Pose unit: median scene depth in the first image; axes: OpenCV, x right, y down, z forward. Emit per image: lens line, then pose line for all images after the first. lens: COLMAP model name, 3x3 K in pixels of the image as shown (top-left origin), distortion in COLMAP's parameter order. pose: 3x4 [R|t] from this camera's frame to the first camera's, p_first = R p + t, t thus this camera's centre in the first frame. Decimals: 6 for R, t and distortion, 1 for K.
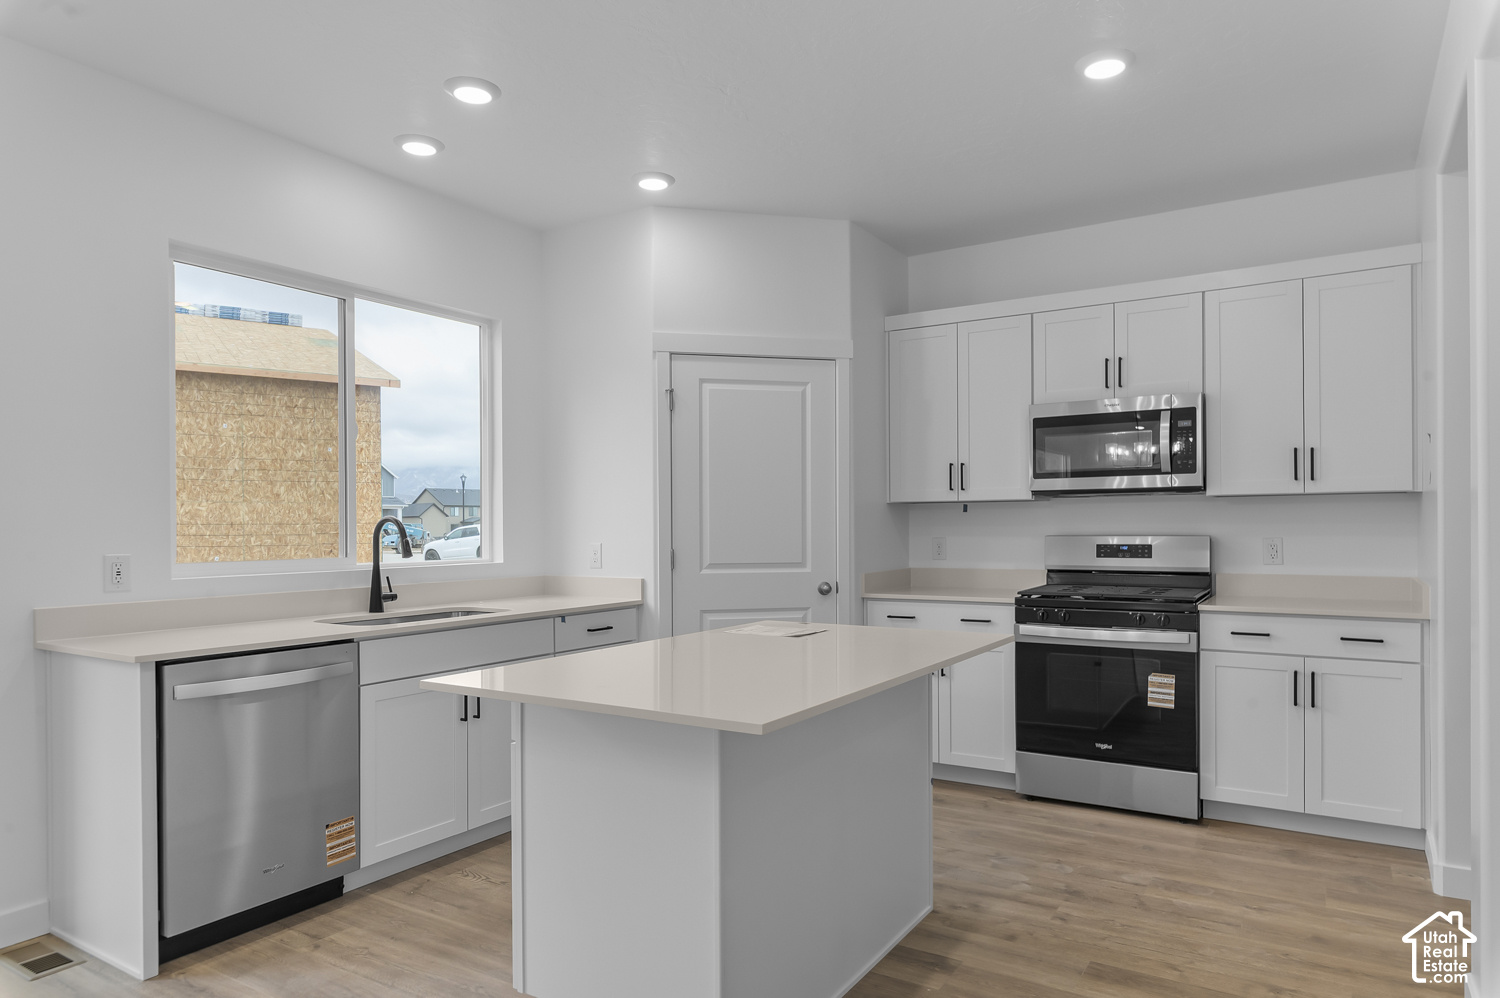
lens RADIAL K [[915.5, 0, 775.5], [0, 915.5, 528.7], [0, 0, 1]] dist [0.000241, 0.003891]
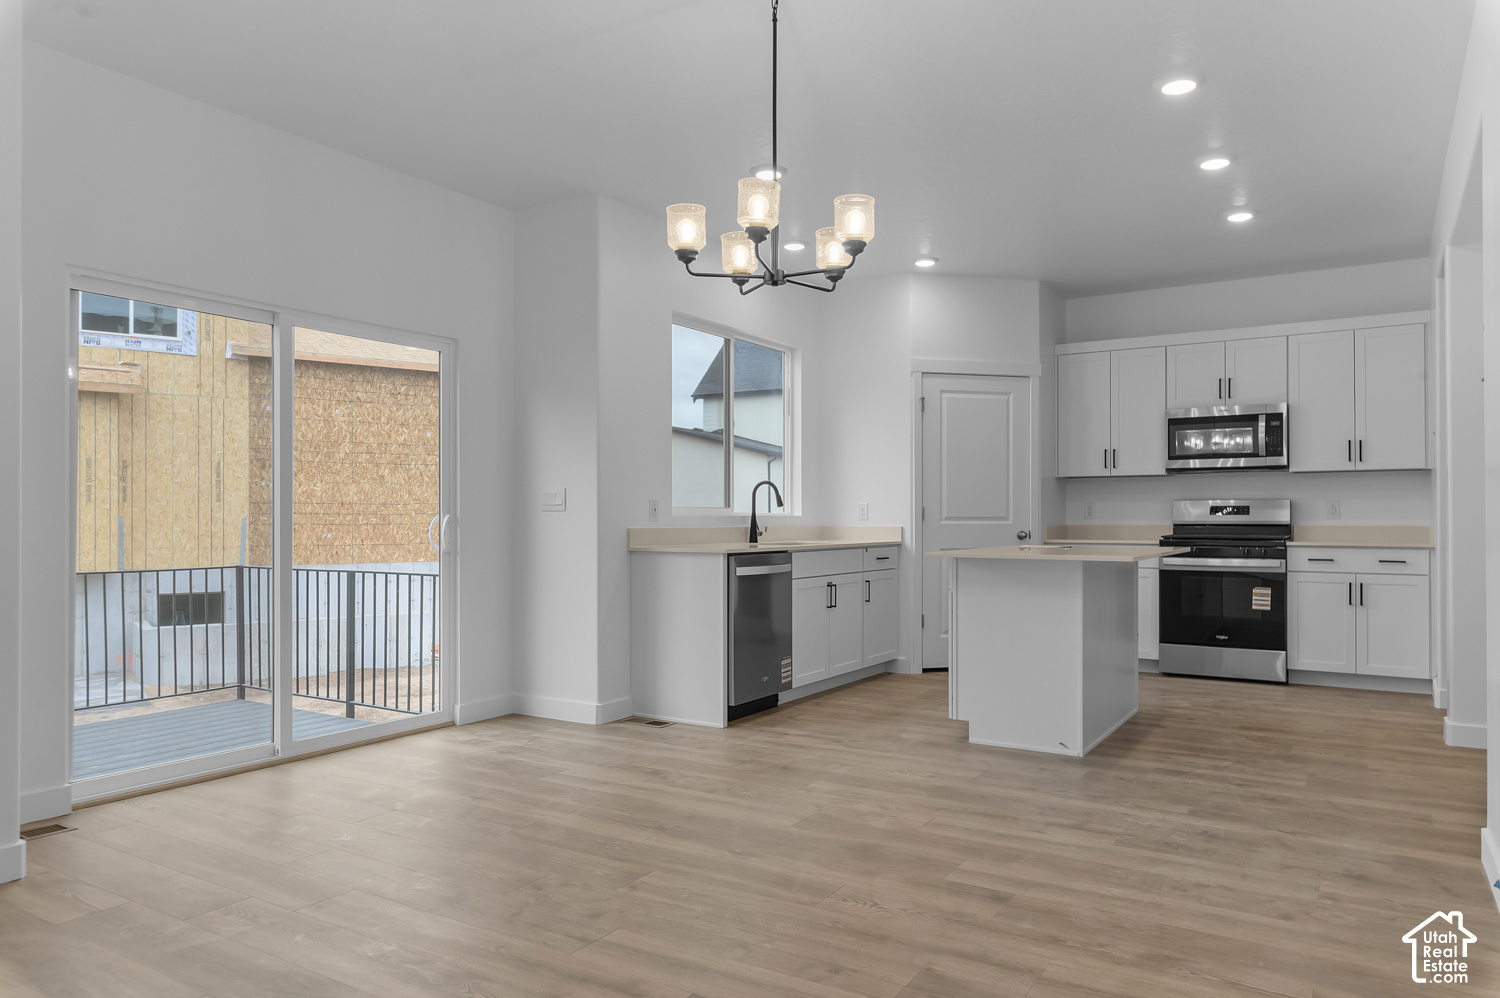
lens RADIAL K [[976.7, 0, 779.3], [0, 976.7, 510.7], [0, 0, 1]] dist [0.004102, 0.003744]
pose [[0.999973, 0.006612, 0.003157, -0.370085], [-0.006579, 0.999925, -0.010371, 0.049981], [-0.003226, 0.010350, 0.999941, -0.599290]]
